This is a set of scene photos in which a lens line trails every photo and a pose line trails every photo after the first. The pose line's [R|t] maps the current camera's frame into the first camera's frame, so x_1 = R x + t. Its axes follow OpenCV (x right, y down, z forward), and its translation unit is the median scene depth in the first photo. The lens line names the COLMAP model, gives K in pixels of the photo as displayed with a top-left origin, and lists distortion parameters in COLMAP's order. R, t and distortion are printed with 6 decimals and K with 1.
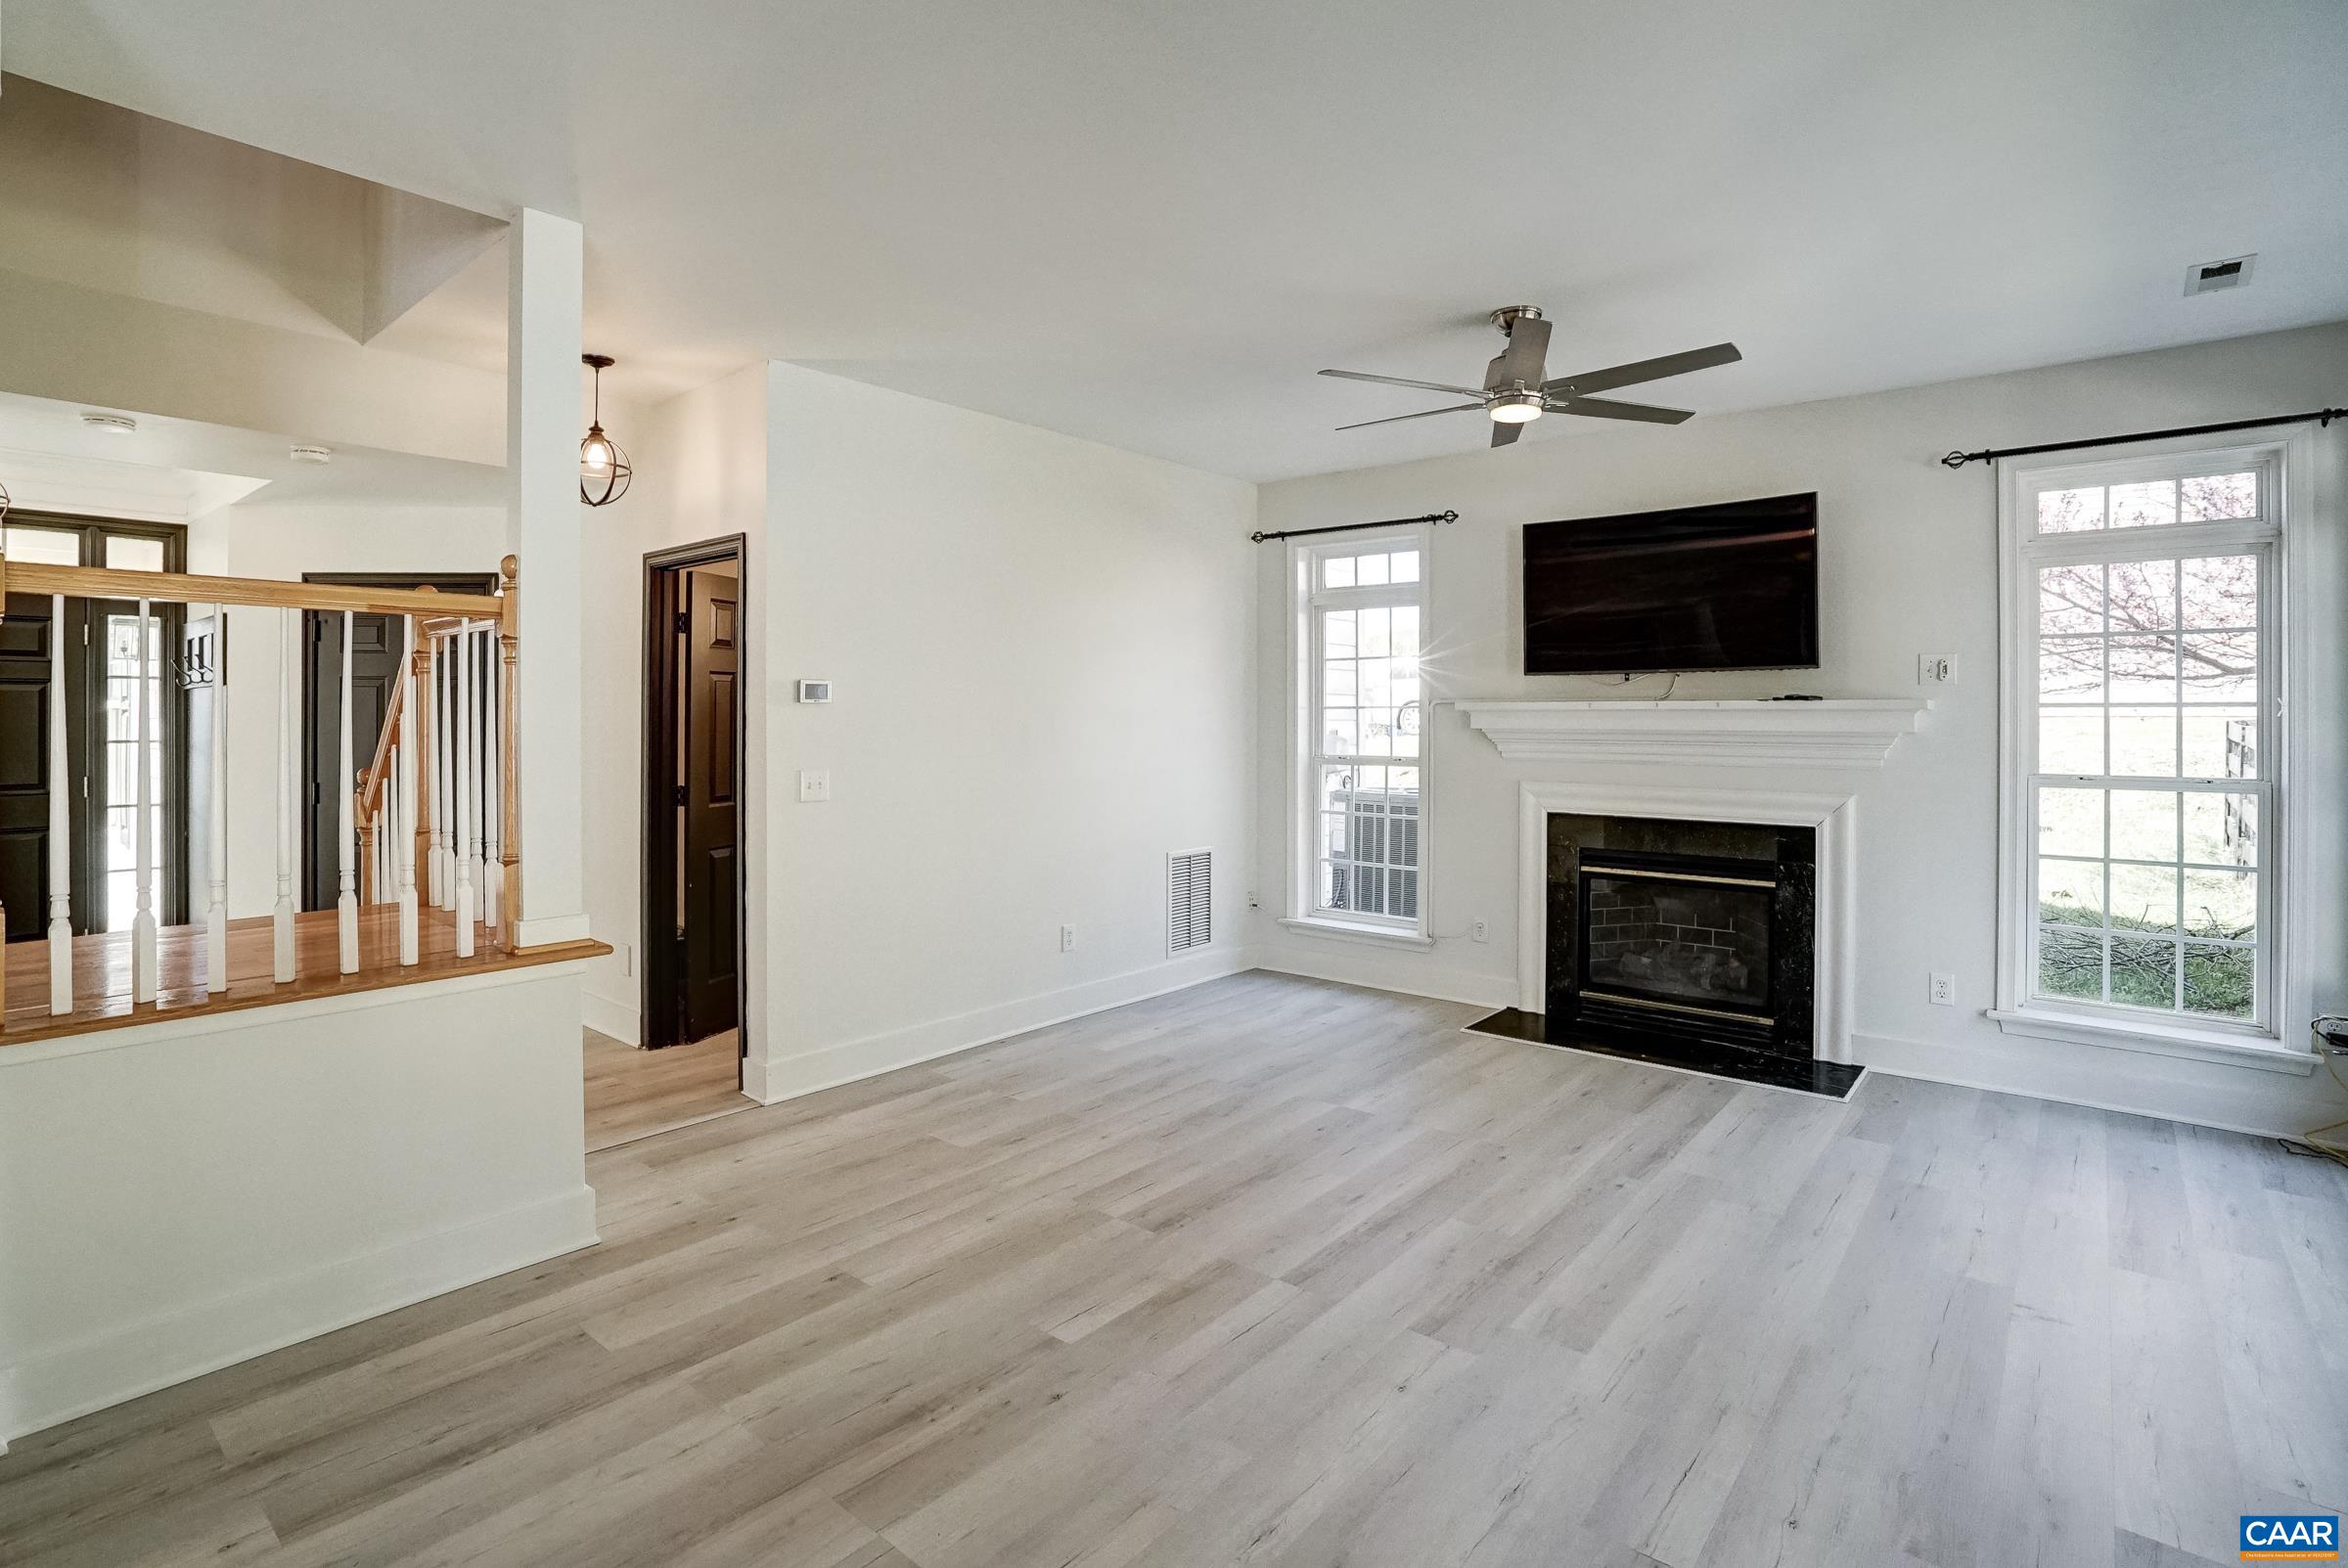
lens RADIAL K [[1136.3, 0, 1154.1], [0, 1136.3, 729.2], [0, 0, 1]] dist [-0.052107, 0.020665]
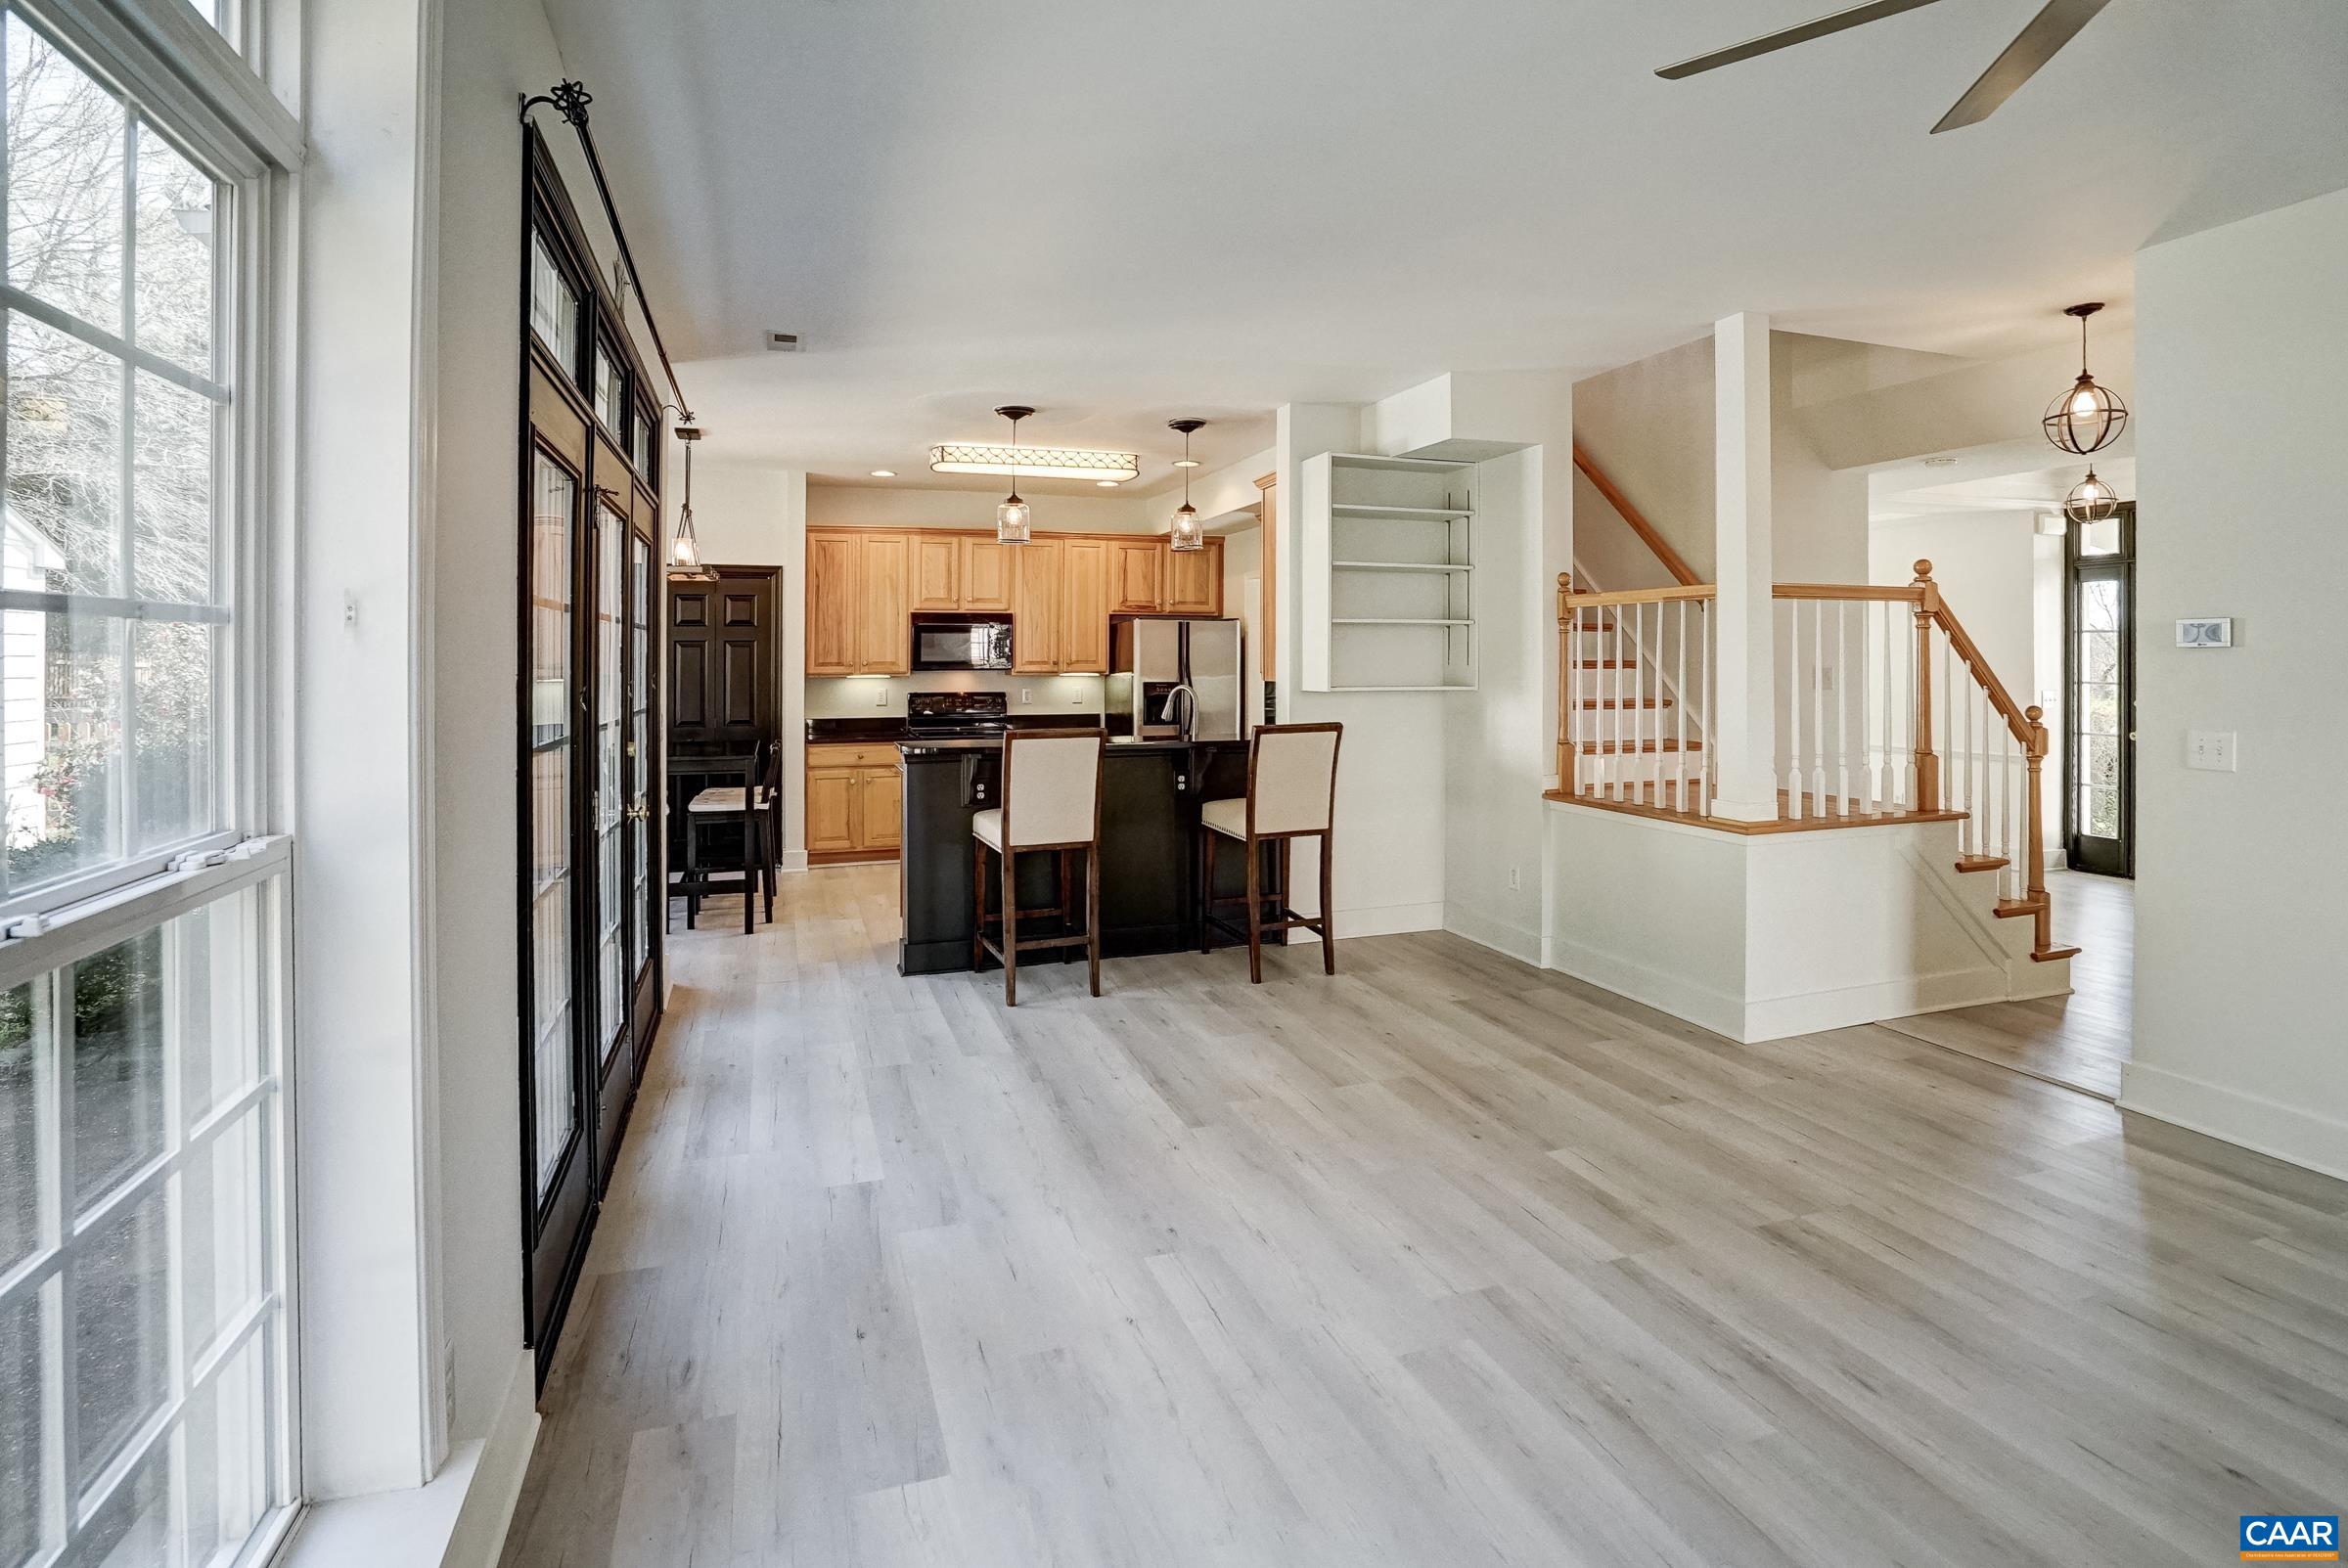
lens RADIAL K [[1136.3, 0, 1159.8], [0, 1136.3, 641.4], [0, 0, 1]] dist [-0.052107, 0.020665]
pose [[-0.509838, -0.015428, -0.860132, 0.782126], [-0.010329, 0.999877, -0.011812, -0.009730], [0.860208, 0.002862, -0.509935, 0.790157]]
